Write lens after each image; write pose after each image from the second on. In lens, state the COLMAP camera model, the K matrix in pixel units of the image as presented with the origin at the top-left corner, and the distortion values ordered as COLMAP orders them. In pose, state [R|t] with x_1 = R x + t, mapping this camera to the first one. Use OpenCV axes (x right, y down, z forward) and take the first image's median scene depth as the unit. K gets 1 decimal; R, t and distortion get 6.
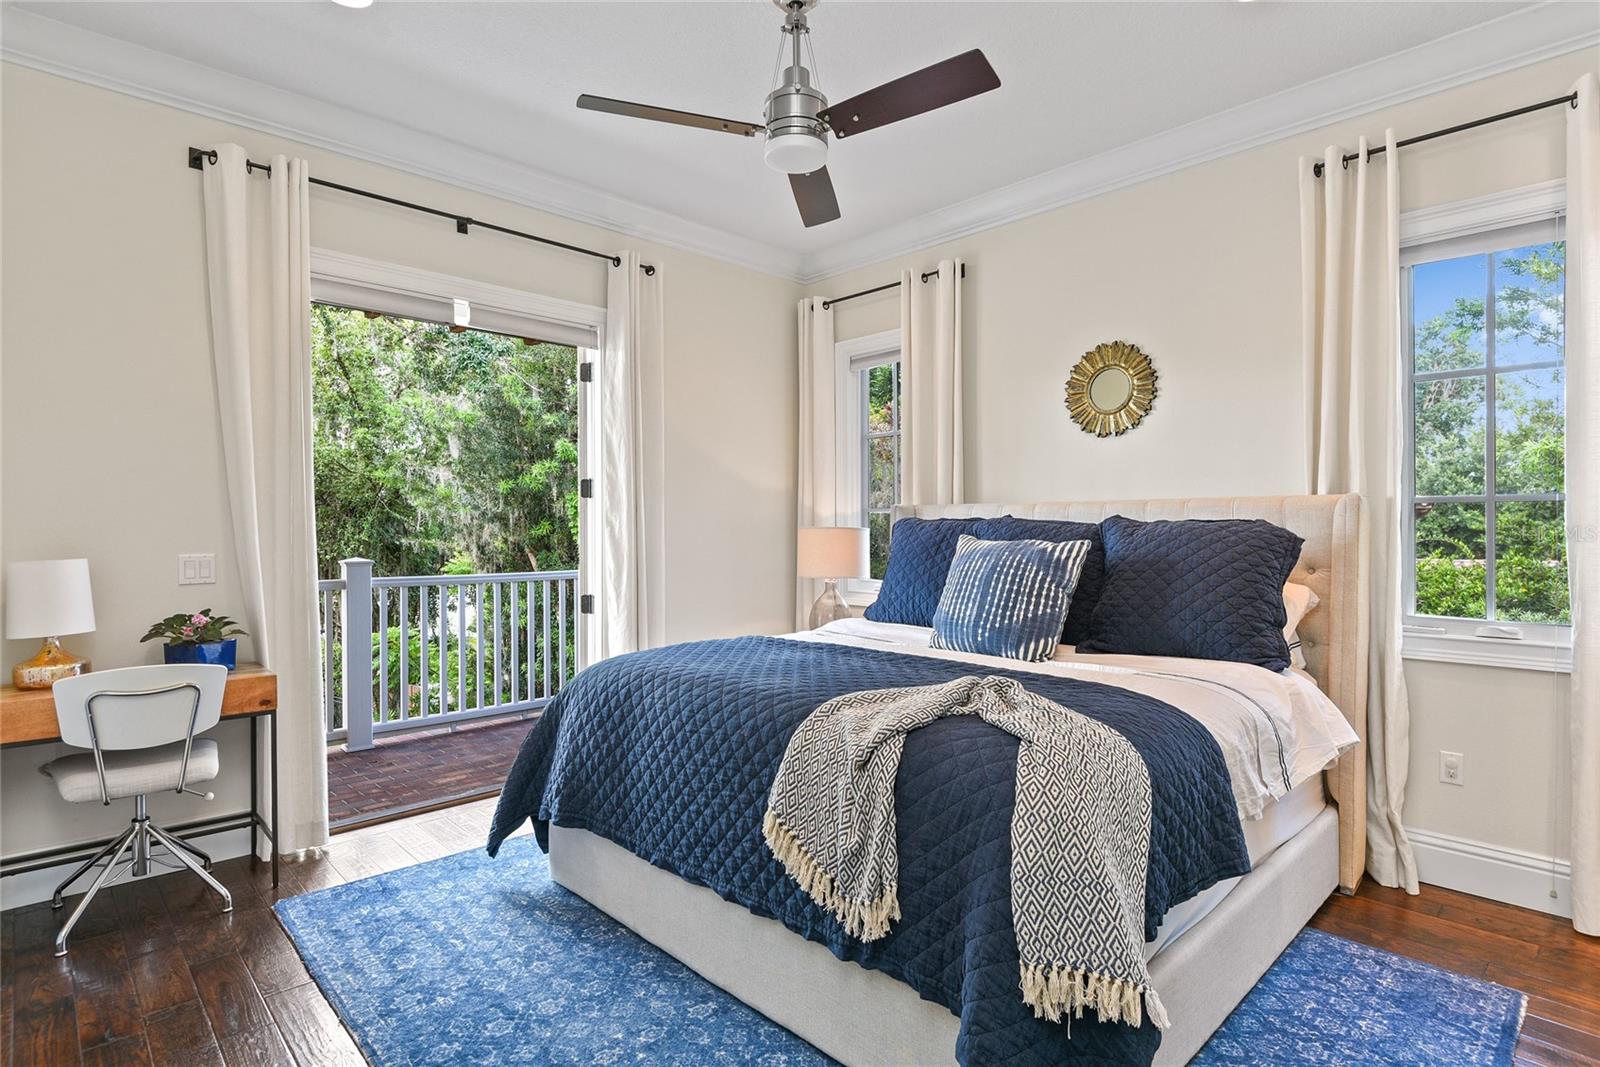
lens RADIAL K [[817.7, 0, 799.4], [0, 817.7, 534.4], [0, 0, 1]] dist [-0.001311, -0.000238]
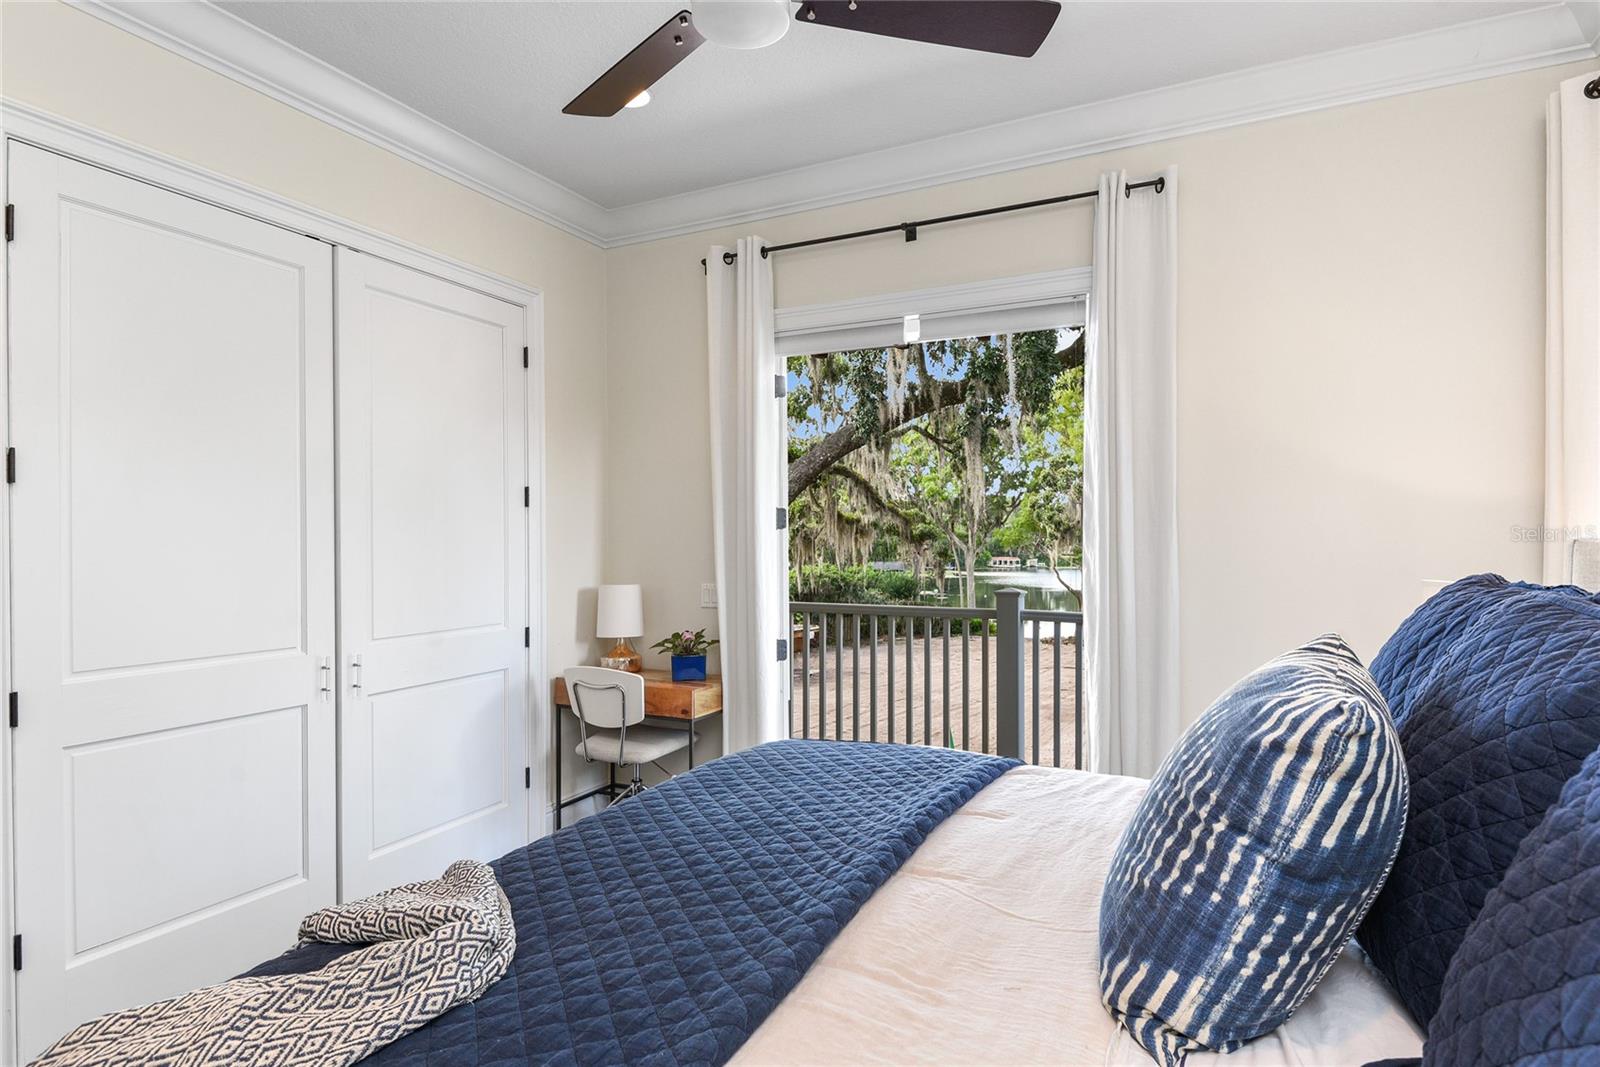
lens RADIAL K [[852.1, 0, 801.0], [0, 852.1, 544.0], [0, 0, 1]] dist [0.001928, -0.000355]
pose [[0.344738, 0.009383, -0.938652, 0.571895], [0.000271, 0.999949, 0.010095, -0.052093], [0.938699, -0.003734, 0.344718, 0.721313]]
